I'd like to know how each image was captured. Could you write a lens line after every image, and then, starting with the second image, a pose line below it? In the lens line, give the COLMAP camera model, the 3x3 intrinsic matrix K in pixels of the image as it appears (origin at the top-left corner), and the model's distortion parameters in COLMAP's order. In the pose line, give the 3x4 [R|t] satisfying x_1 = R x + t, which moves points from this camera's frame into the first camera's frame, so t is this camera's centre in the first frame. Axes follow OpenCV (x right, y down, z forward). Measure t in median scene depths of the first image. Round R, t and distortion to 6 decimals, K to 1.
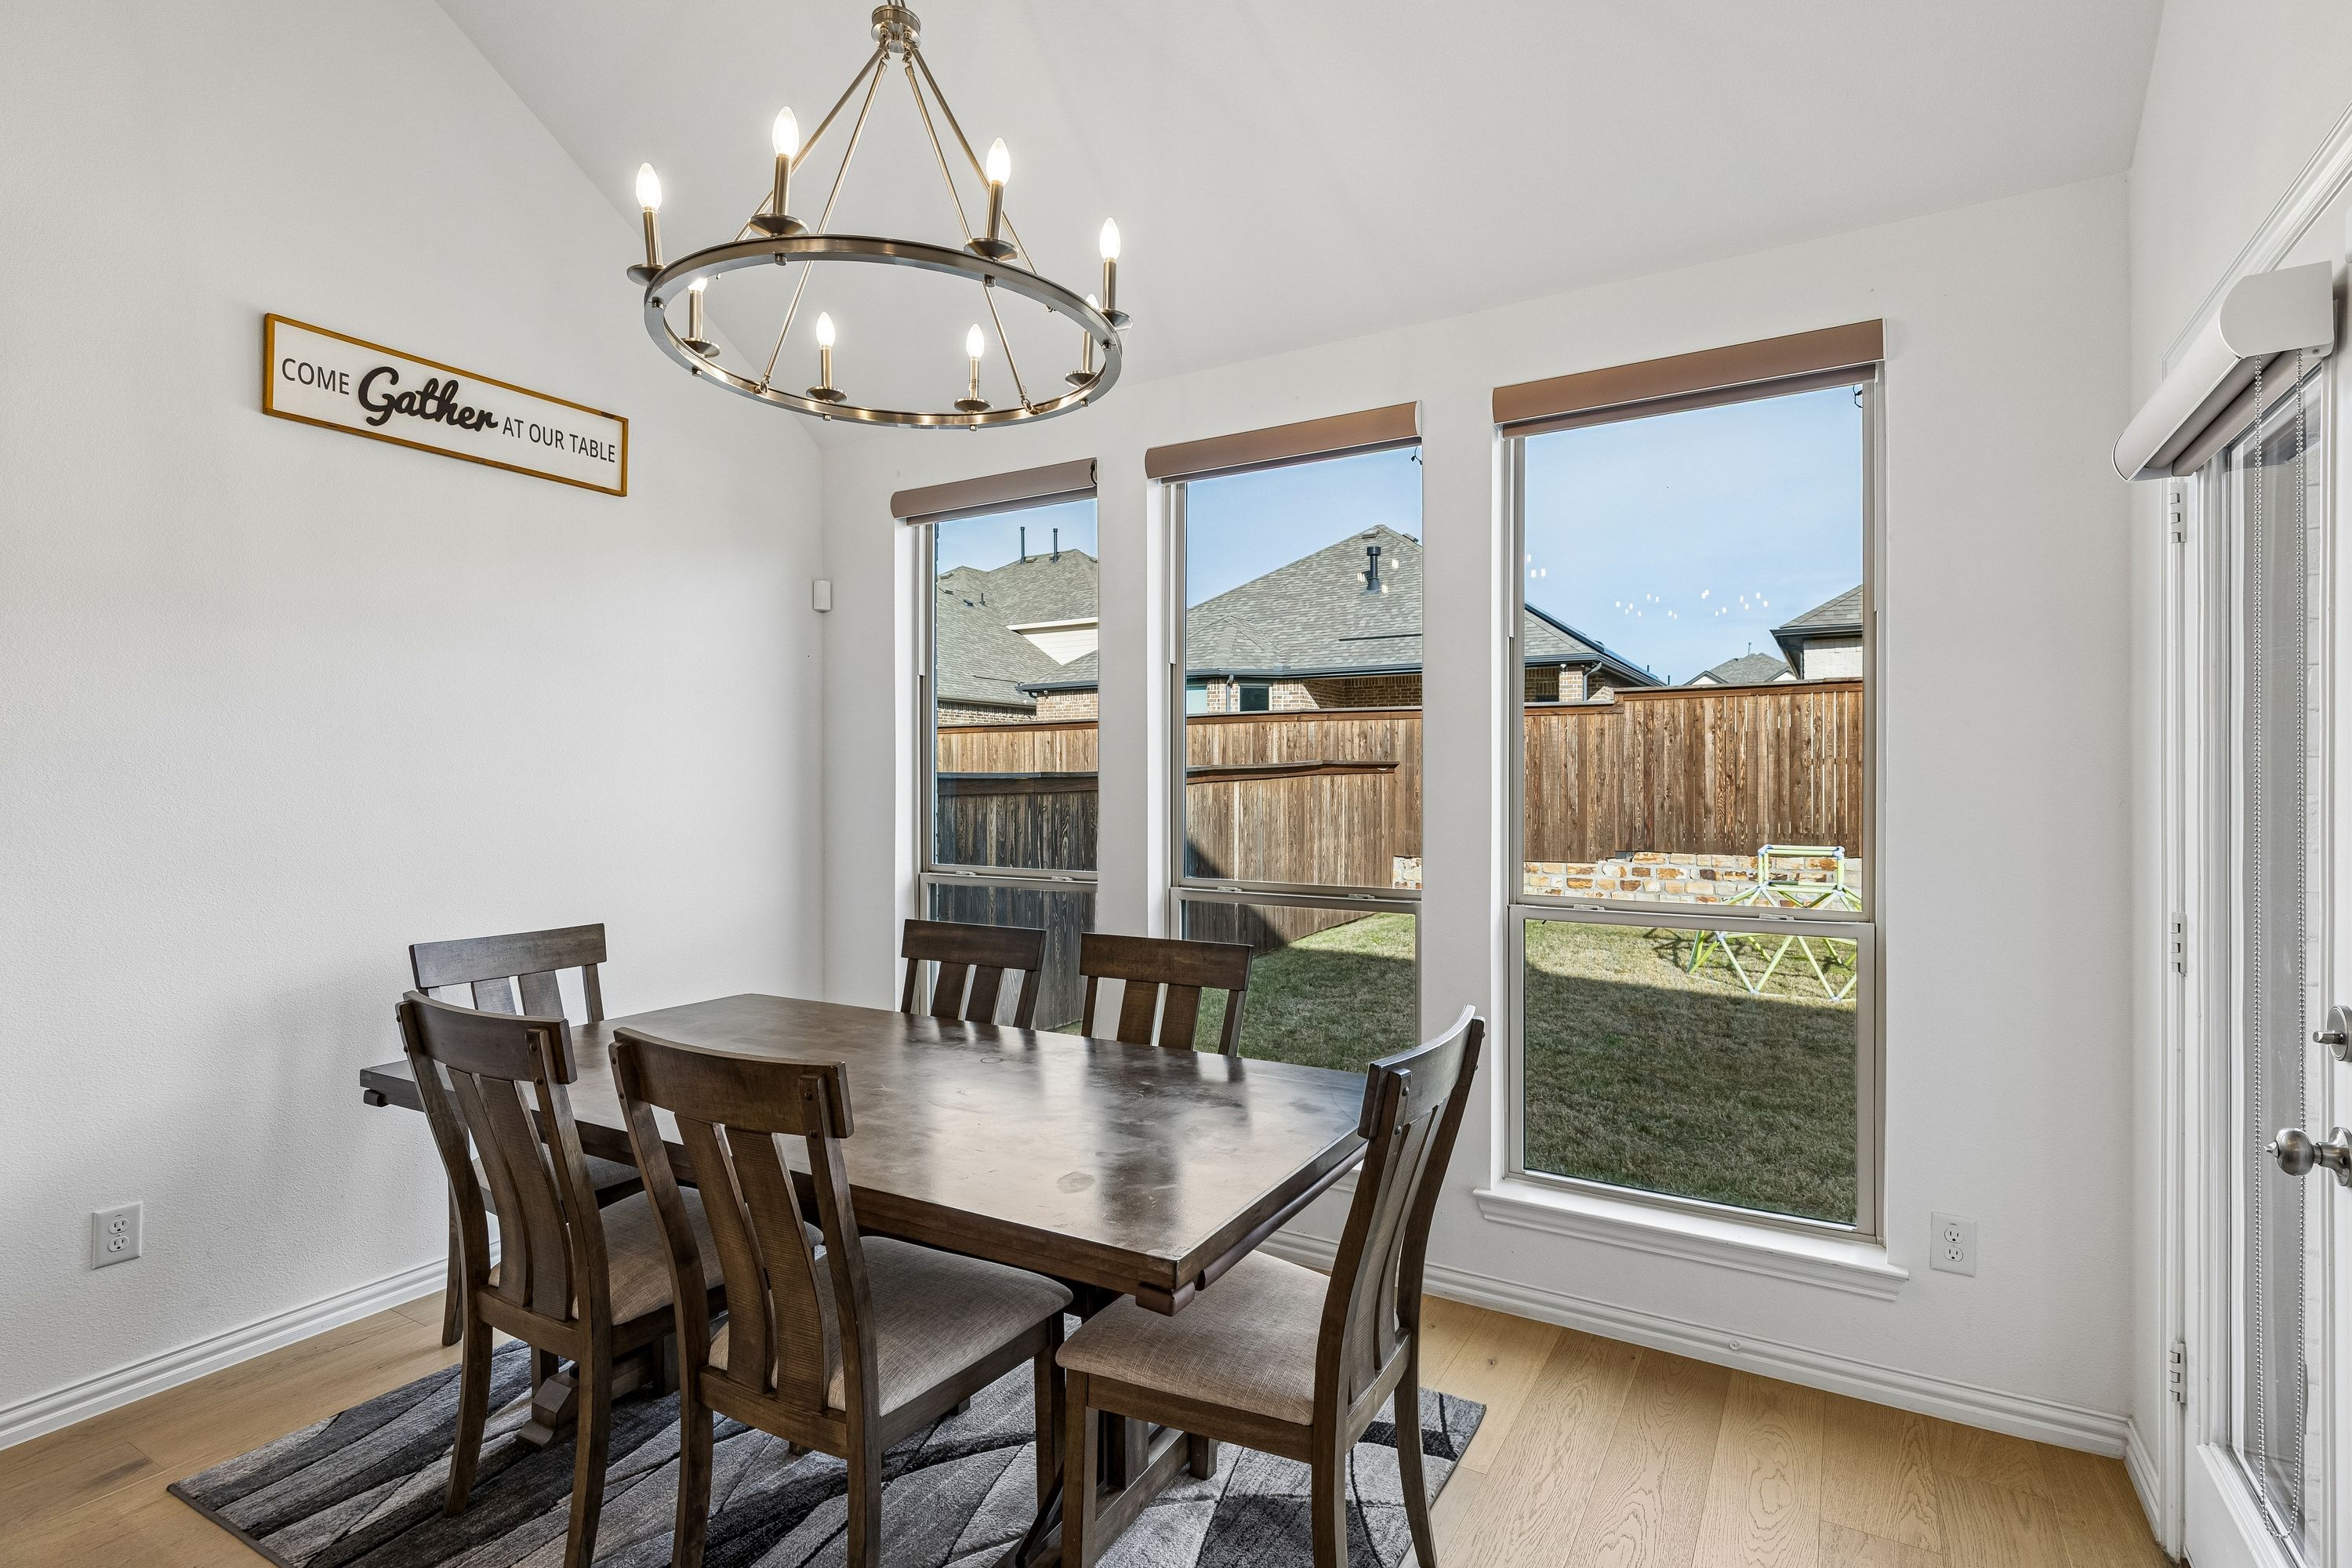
lens RADIAL K [[1108.0, 0, 1206.9], [0, 1108.0, 794.9], [0, 0, 1]] dist [0.005924, -0.002296]
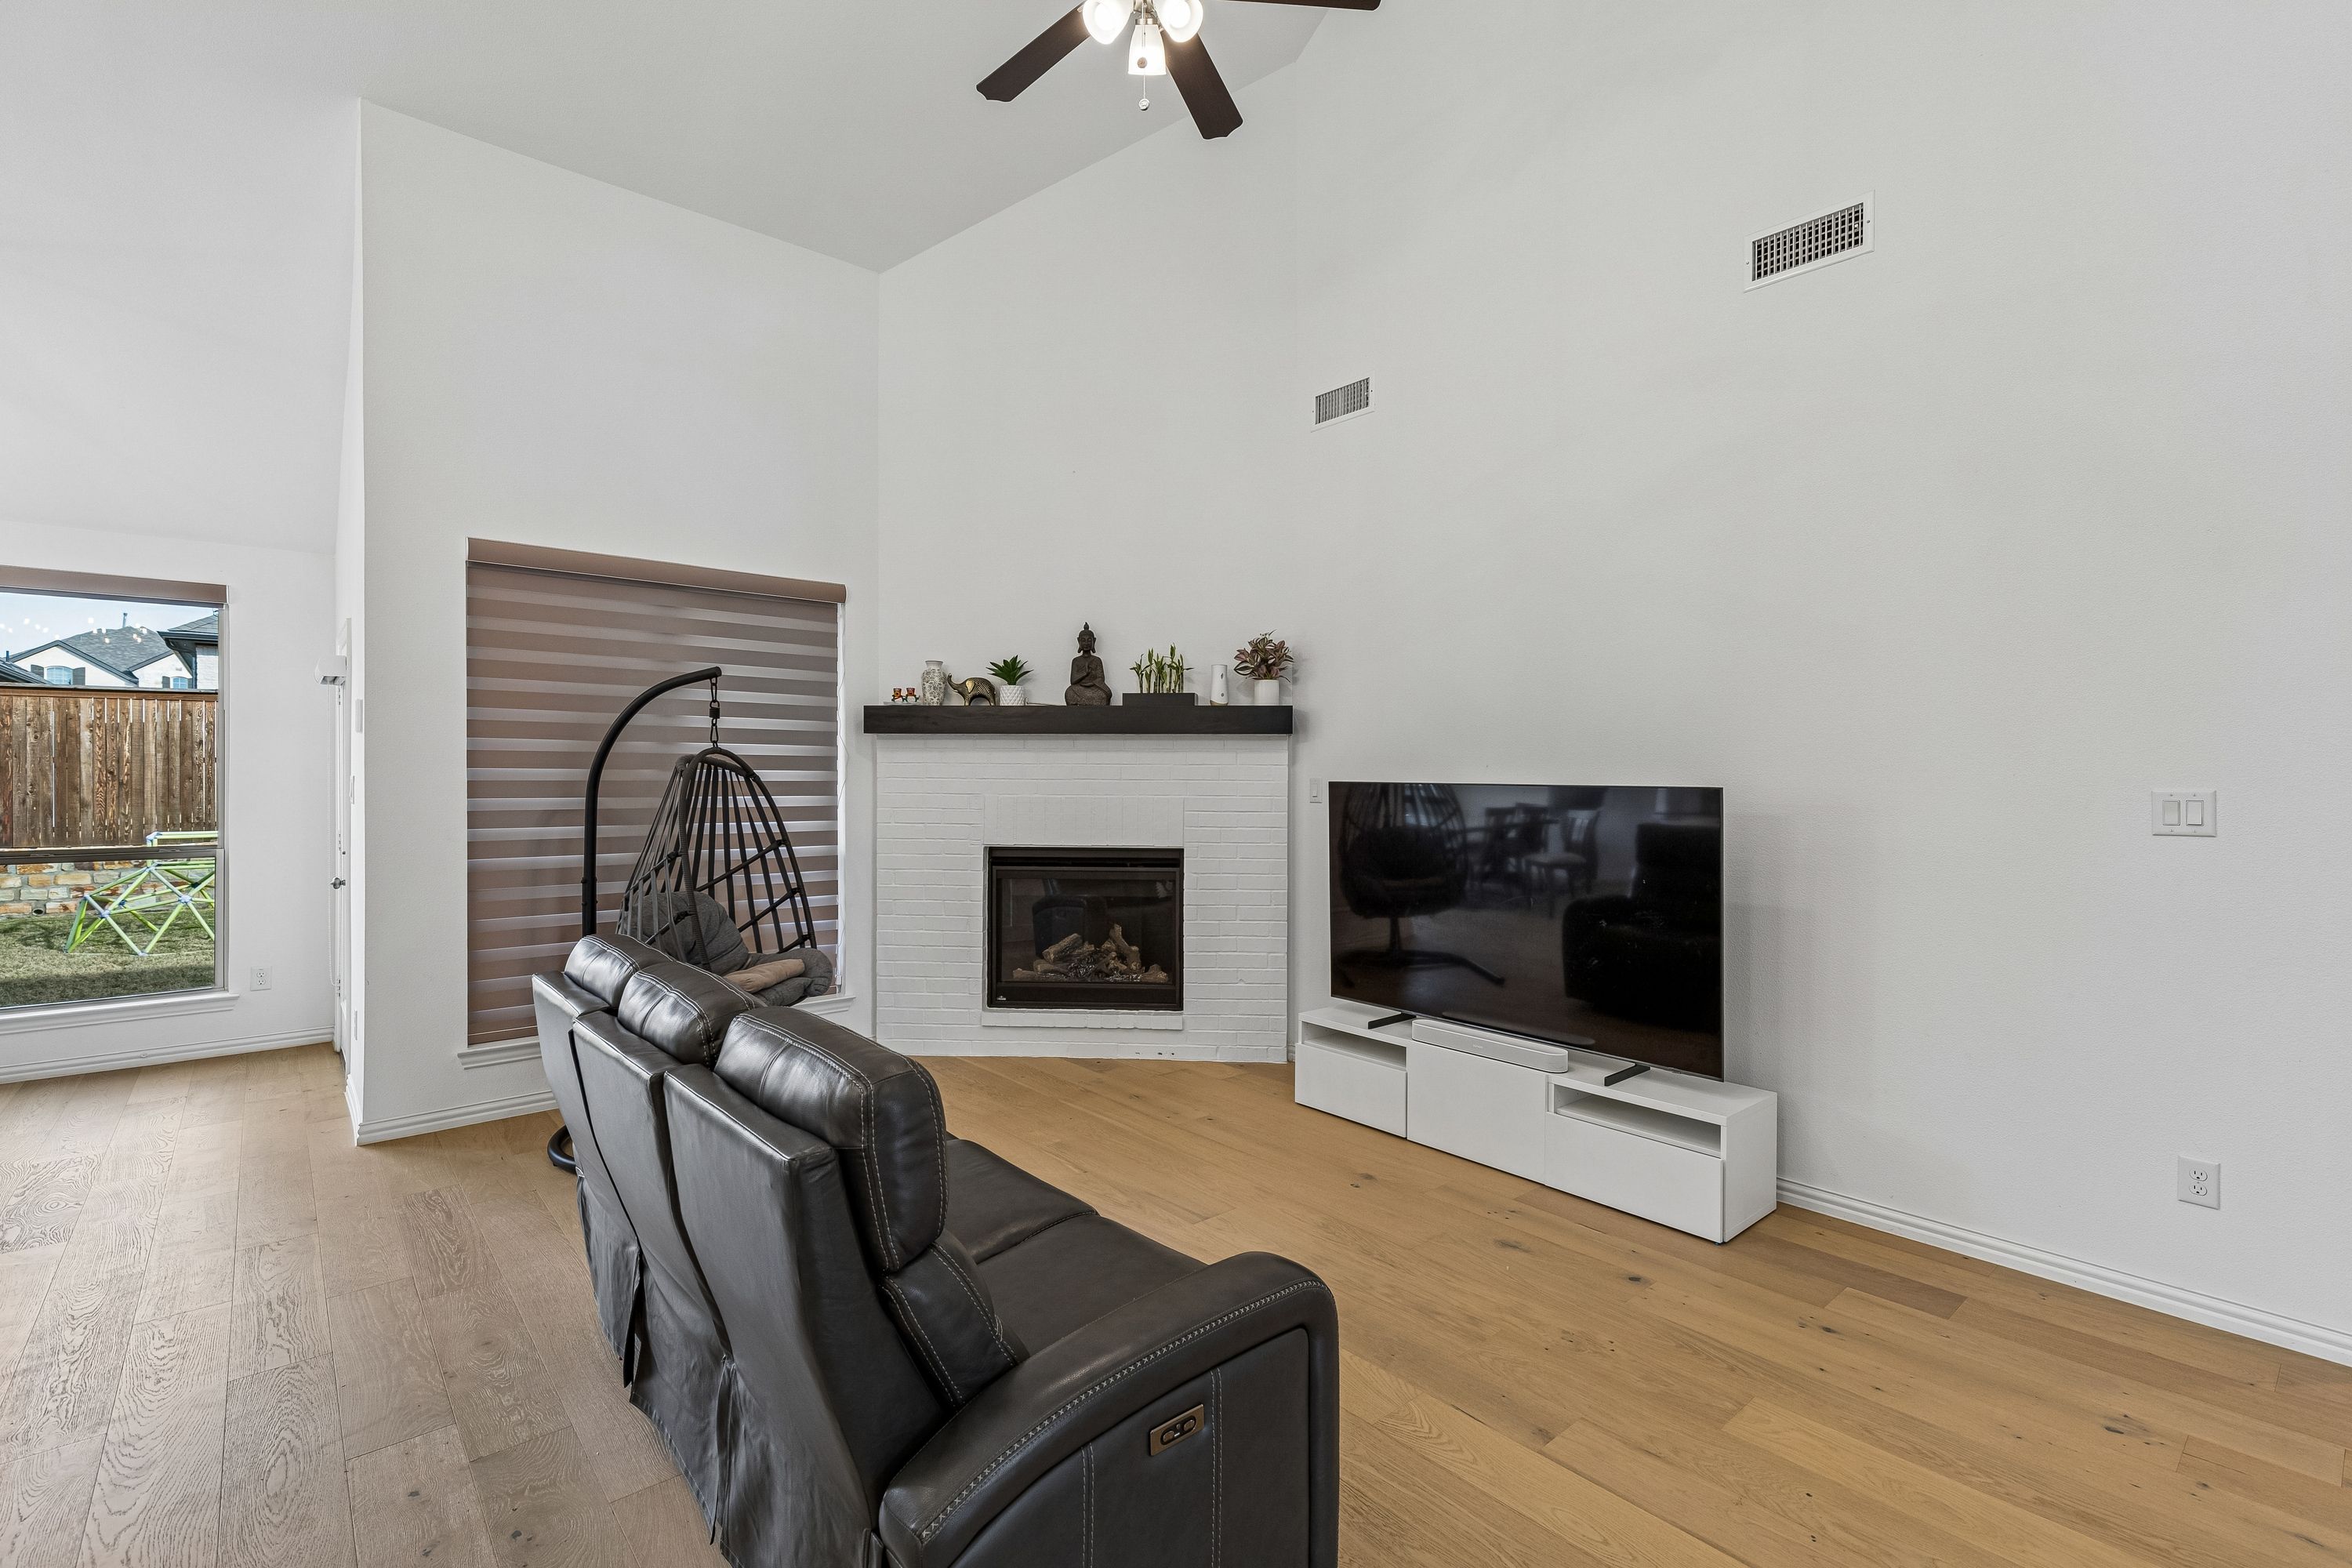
lens RADIAL K [[1061.2, 0, 1193.2], [0, 1061.2, 773.2], [0, 0, 1]] dist [0.013627, -0.001636]
pose [[0.325608, 0.001599, 0.945504, -0.170111], [0.008668, 0.999951, -0.004676, -0.001939], [-0.945465, 0.009718, 0.325578, -0.327468]]
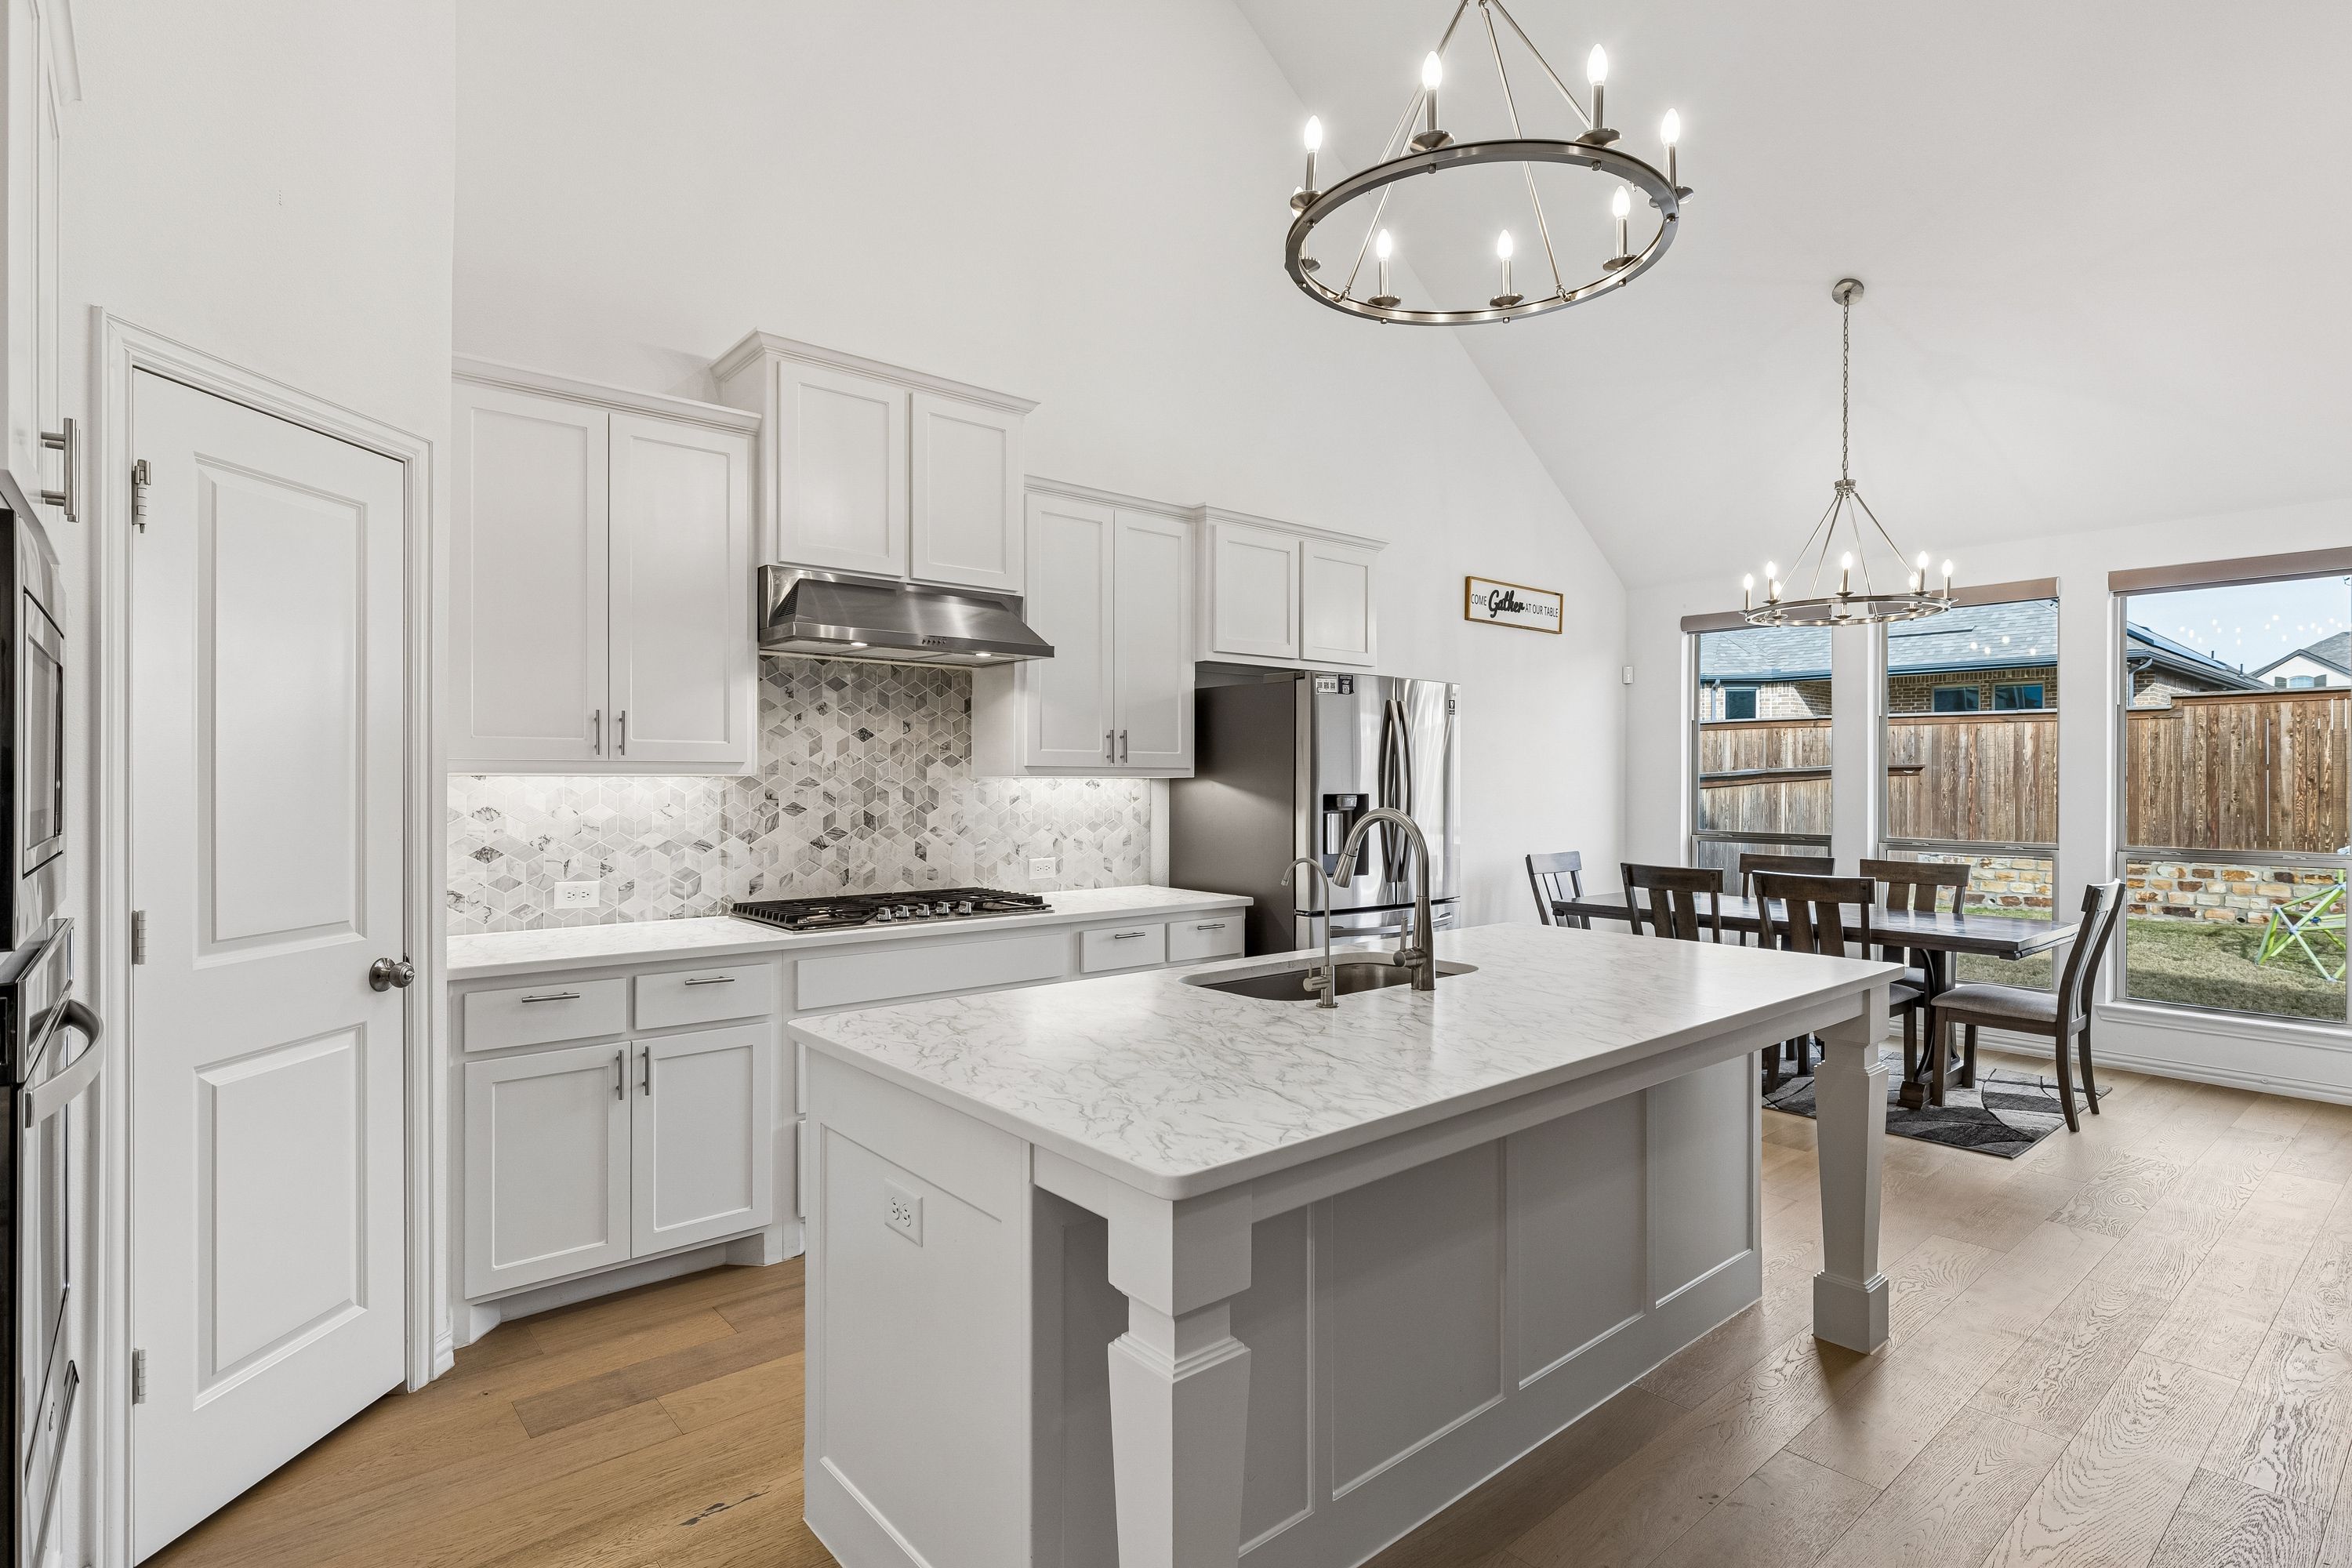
lens RADIAL K [[1166.8, 0, 1216.8], [0, 1166.8, 785.2], [0, 0, 1]] dist [0.003355, 0.001562]
pose [[0.947161, 0.005267, -0.320717, -0.125200], [-0.008097, 0.999939, -0.007491, 0.003958], [0.320658, 0.009692, 0.947146, -0.317194]]
